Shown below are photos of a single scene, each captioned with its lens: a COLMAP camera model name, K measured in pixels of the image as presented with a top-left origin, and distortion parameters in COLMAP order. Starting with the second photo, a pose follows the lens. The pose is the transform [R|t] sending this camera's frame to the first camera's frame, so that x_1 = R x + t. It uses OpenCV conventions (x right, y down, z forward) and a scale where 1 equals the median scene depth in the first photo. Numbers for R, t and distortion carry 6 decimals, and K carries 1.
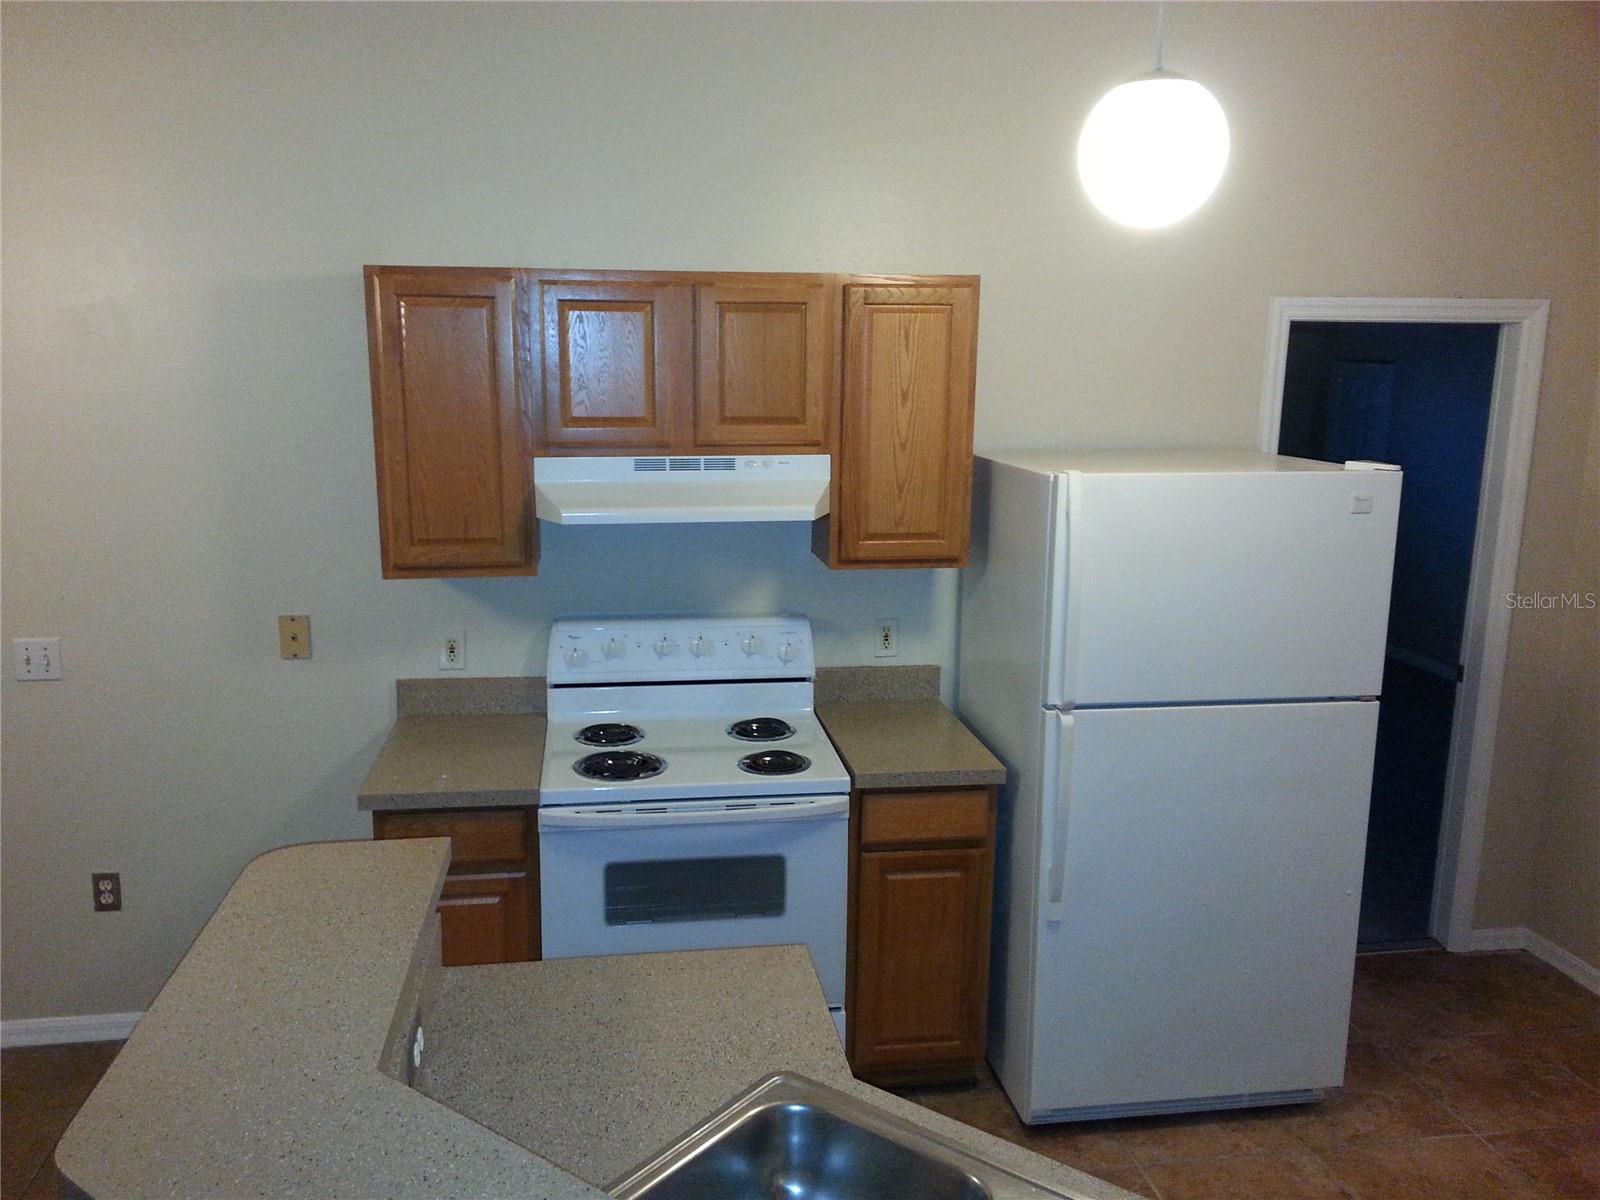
lens RADIAL K [[1248.0, 0, 800.0], [0, 1248.0, 600.0], [0, 0, 1]] dist [0.061307, -0.002766]
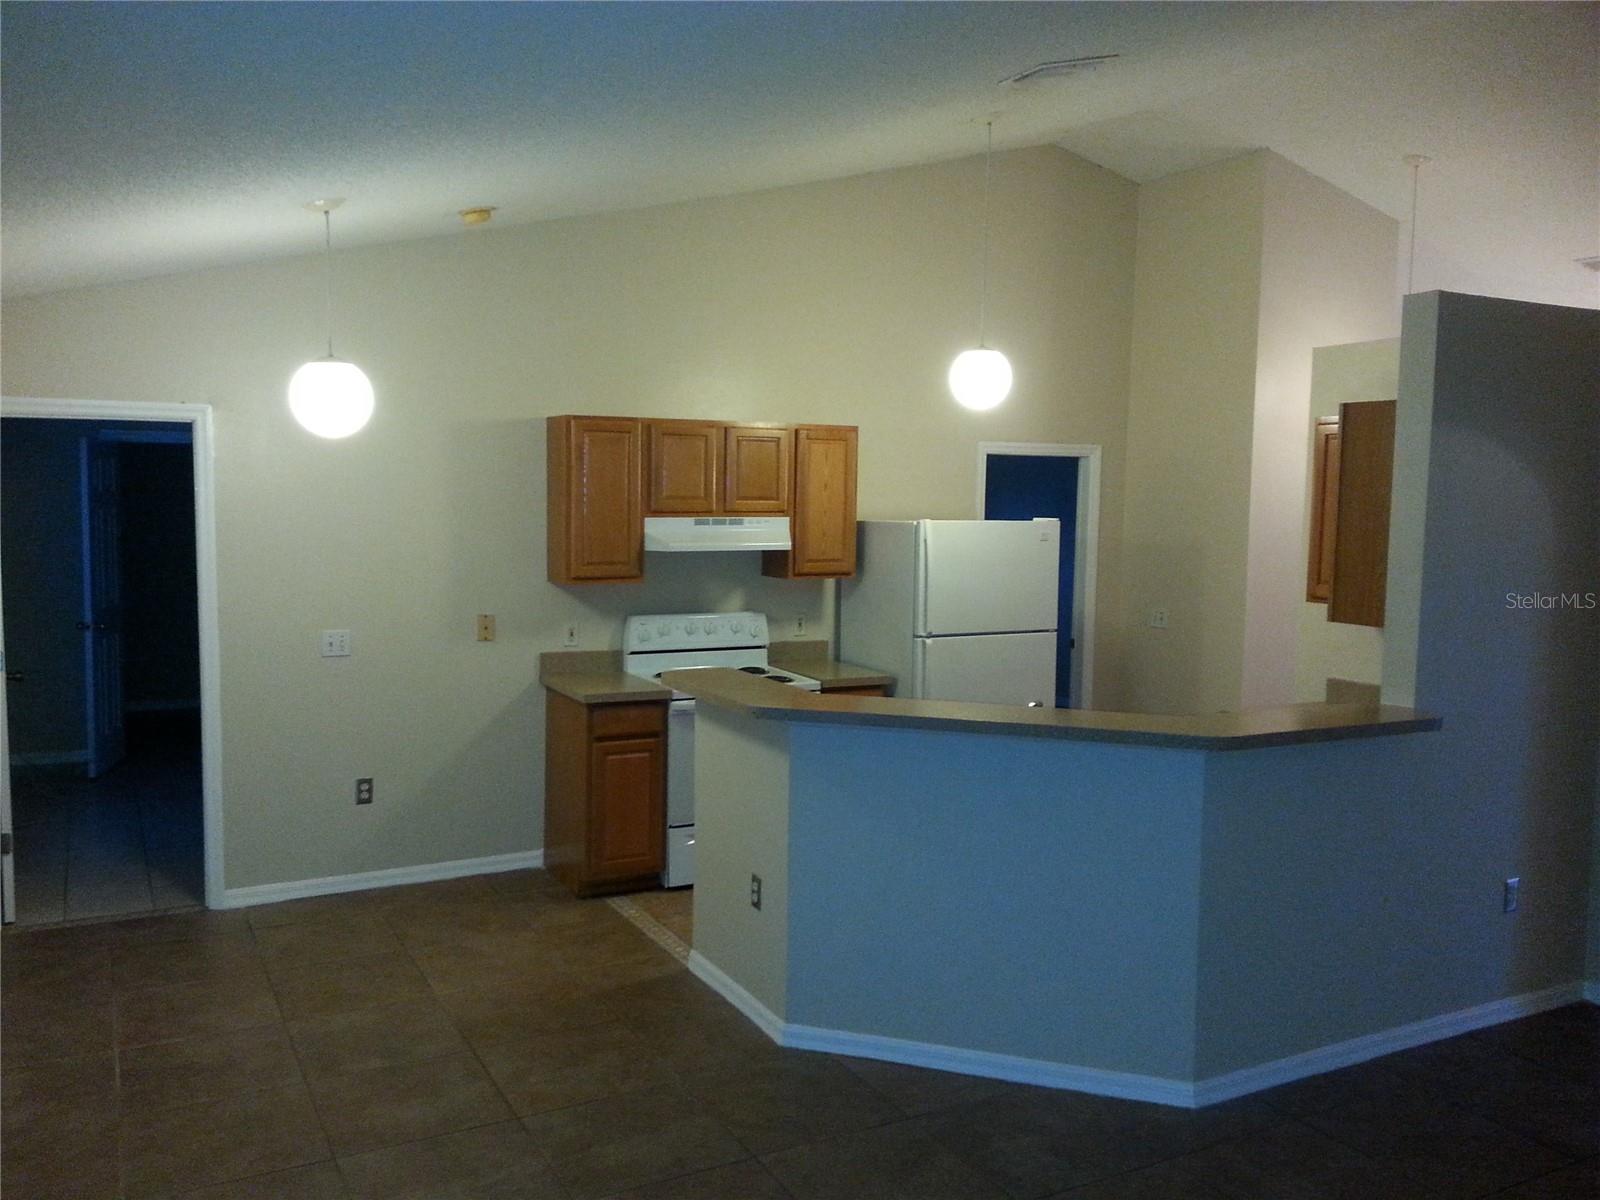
lens RADIAL K [[1248.0, 0, 800.0], [0, 1248.0, 600.0], [0, 0, 1]] dist [0.061307, -0.002766]
pose [[0.942020, -0.025554, 0.334583, -0.577047], [0.062687, 0.992944, -0.100656, 0.192396], [-0.329651, 0.115794, 0.936975, -0.729863]]
